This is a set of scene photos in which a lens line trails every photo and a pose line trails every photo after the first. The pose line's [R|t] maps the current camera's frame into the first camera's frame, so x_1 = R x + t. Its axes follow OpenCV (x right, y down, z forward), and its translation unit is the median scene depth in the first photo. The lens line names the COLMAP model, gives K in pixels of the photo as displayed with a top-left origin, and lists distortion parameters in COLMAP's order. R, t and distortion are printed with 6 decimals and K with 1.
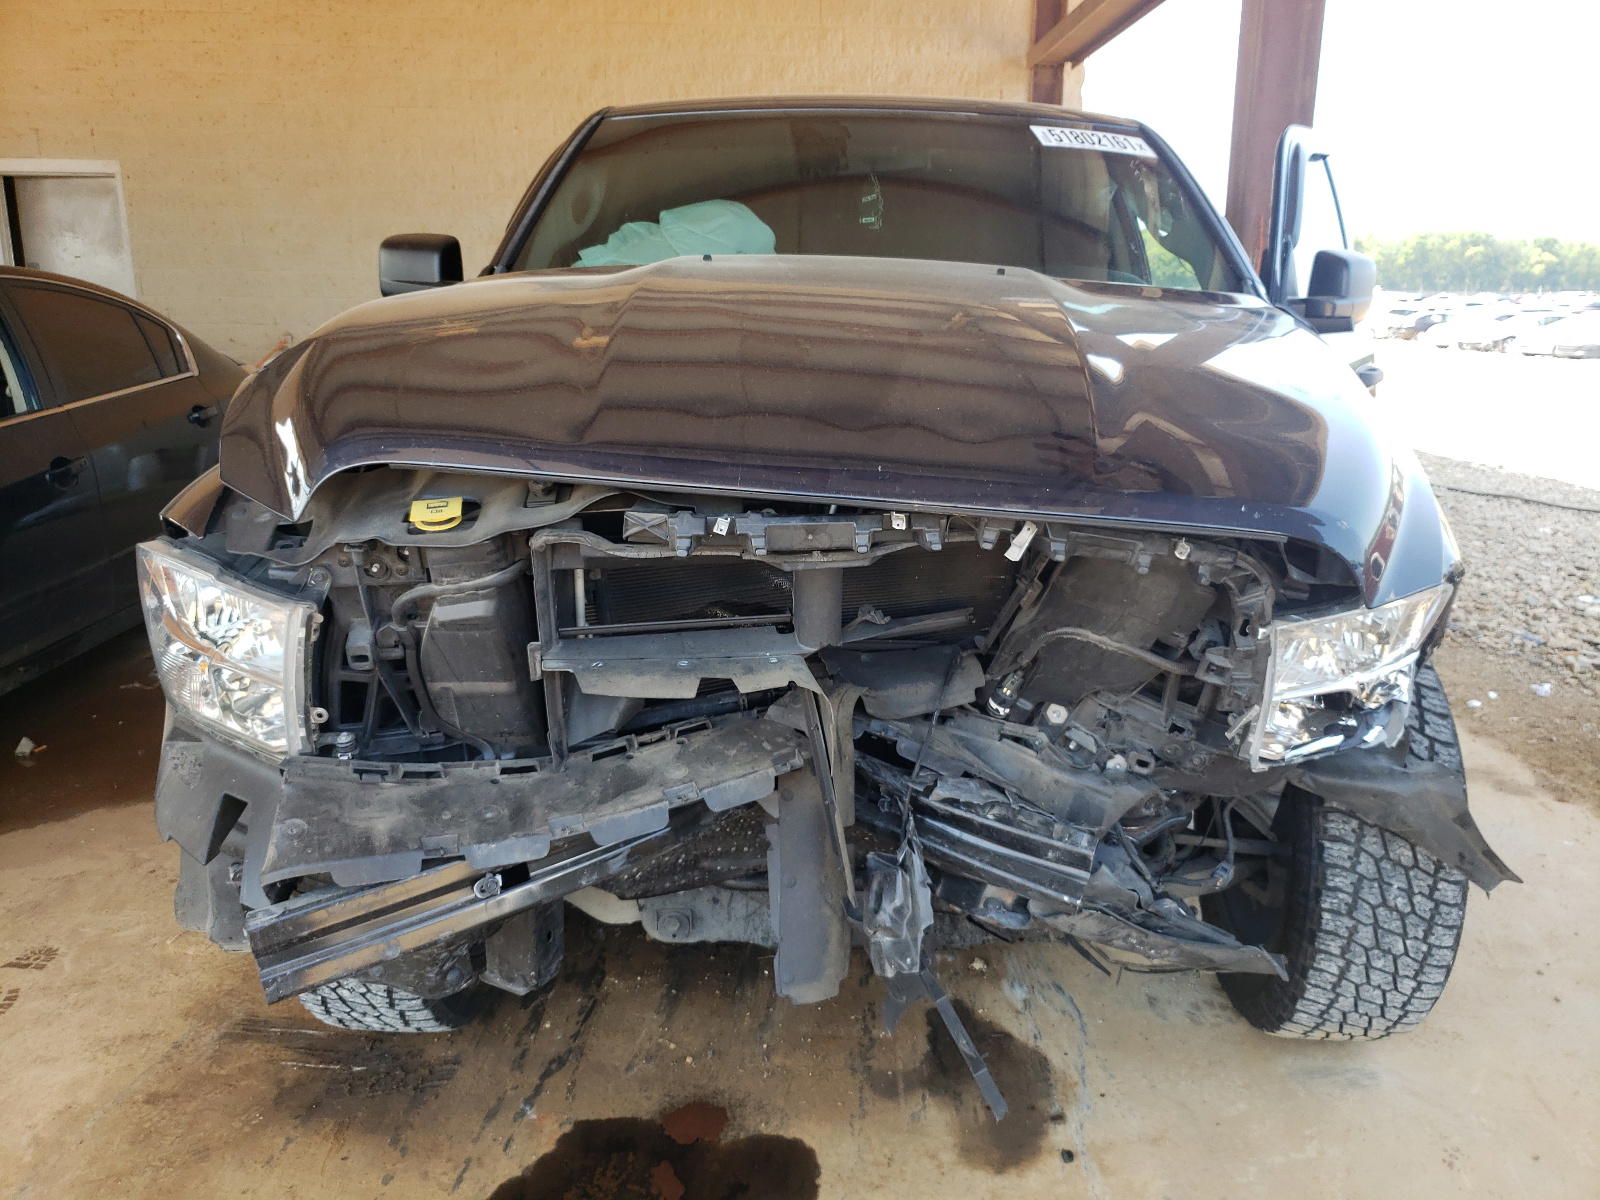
lens RADIAL K [[1258.9, 0, 844.6], [0, 1258.9, 598.7], [0, 0, 1]] dist [0.016704, 0.001274]
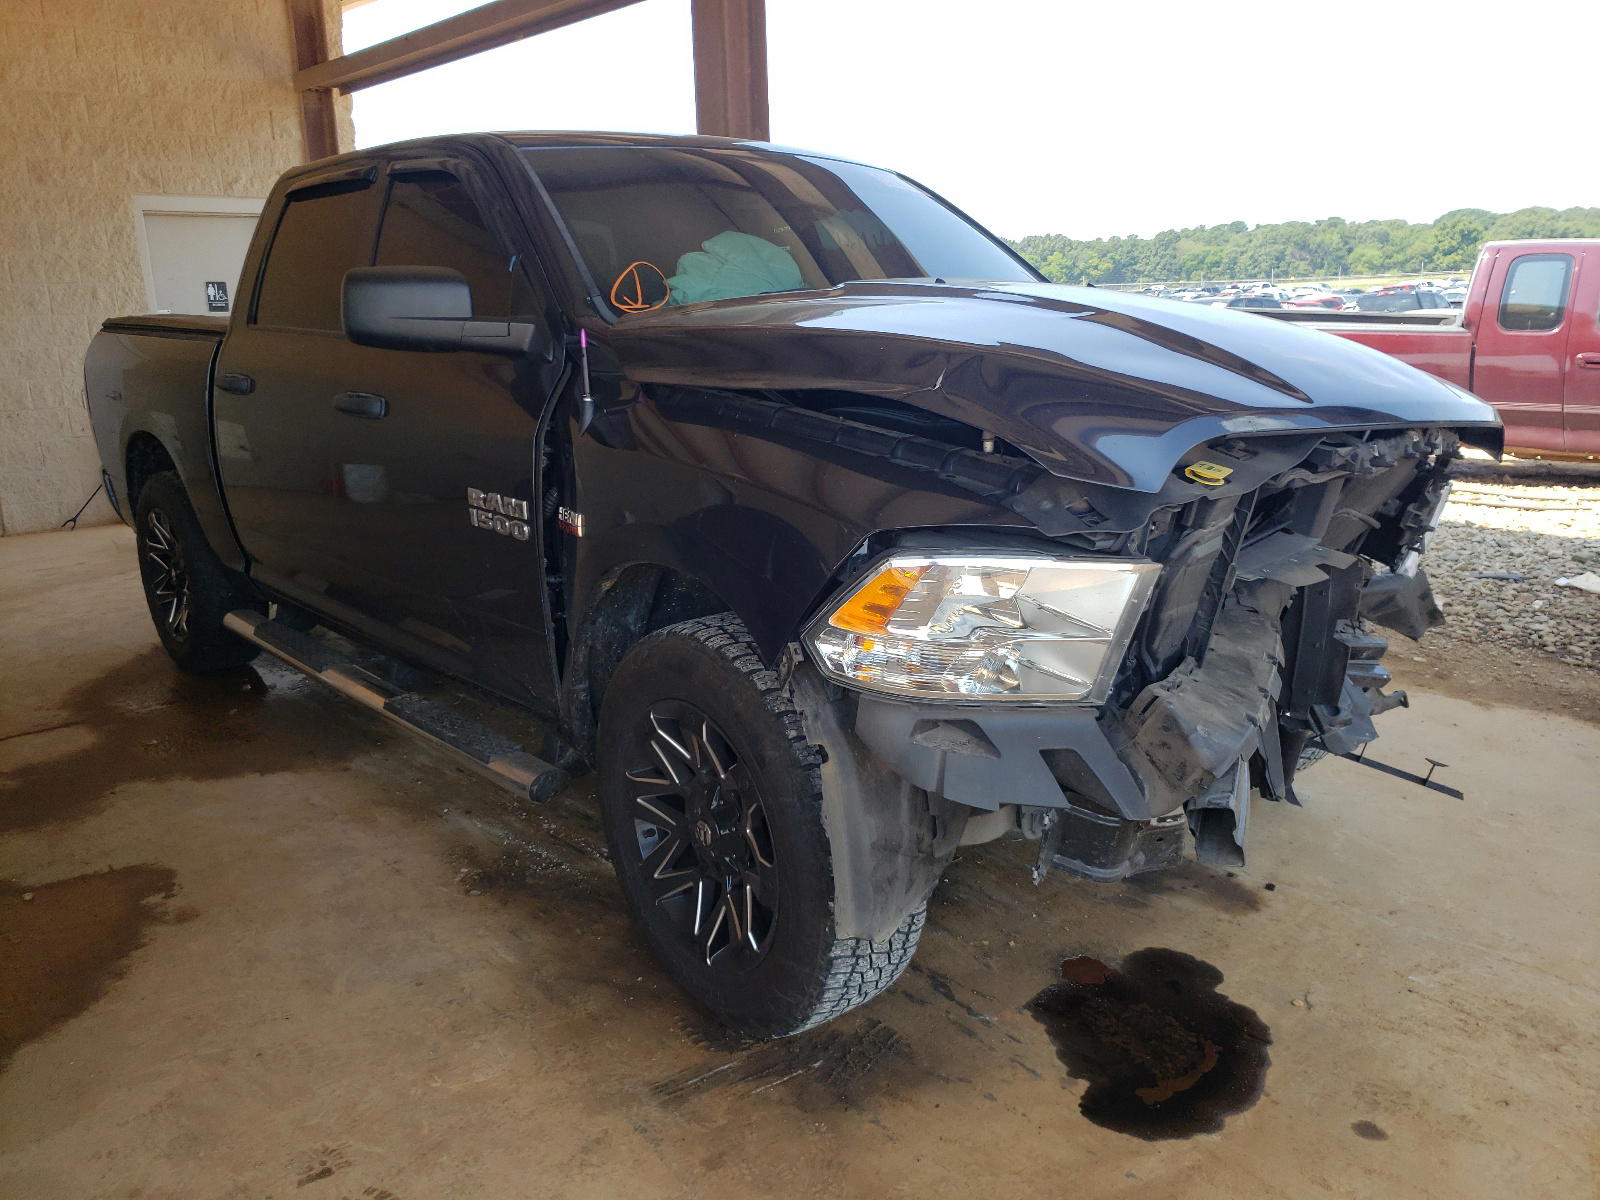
lens RADIAL K [[1258.9, 0, 844.6], [0, 1258.9, 598.7], [0, 0, 1]] dist [0.016704, 0.001274]
pose [[0.741296, -0.181964, 0.646041, -0.236543], [0.195894, 0.979295, 0.051051, -0.012238], [-0.641955, 0.088711, 0.761593, 0.040605]]
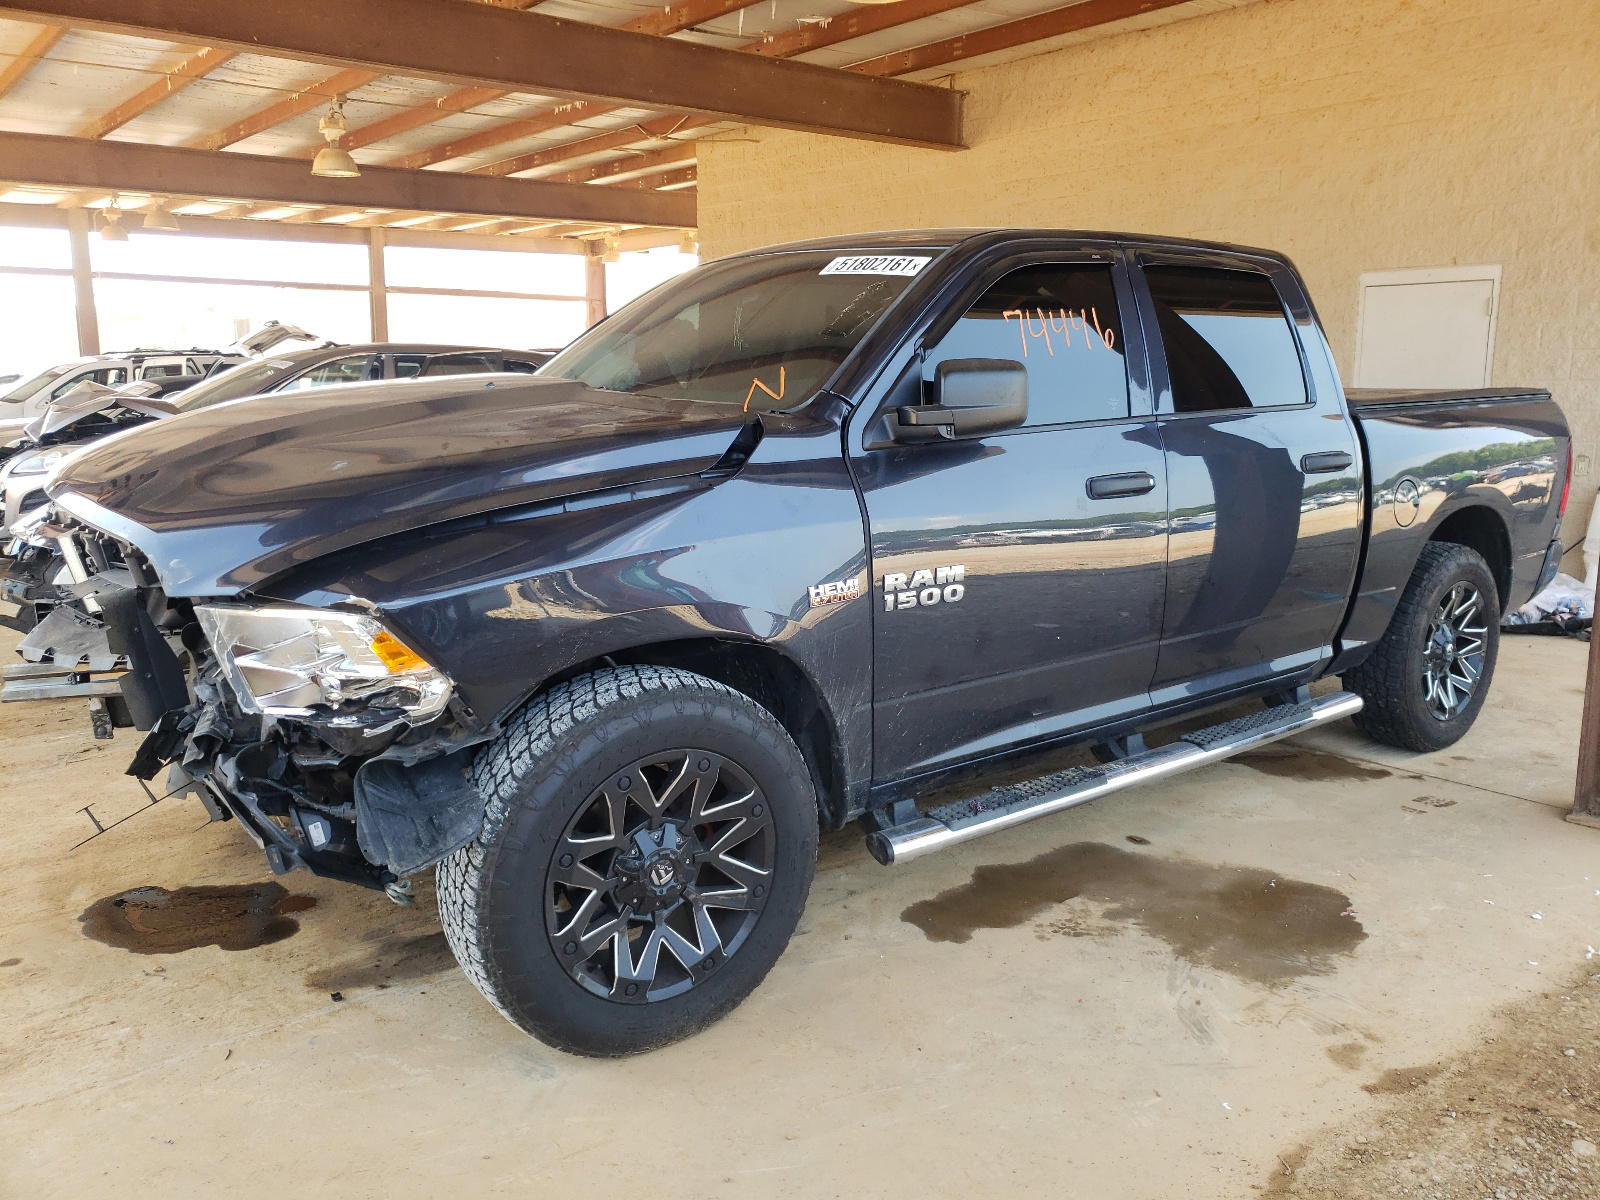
lens RADIAL K [[1256.1, 0, 800.0], [0, 1256.1, 600.0], [0, 0, 1]] dist [-0.000490, 0.006085]
pose [[0.618268, 0.128223, -0.775438, 0.337256], [-0.190825, 0.981572, 0.010161, -0.022425], [0.762451, 0.141691, 0.631342, 0.101012]]
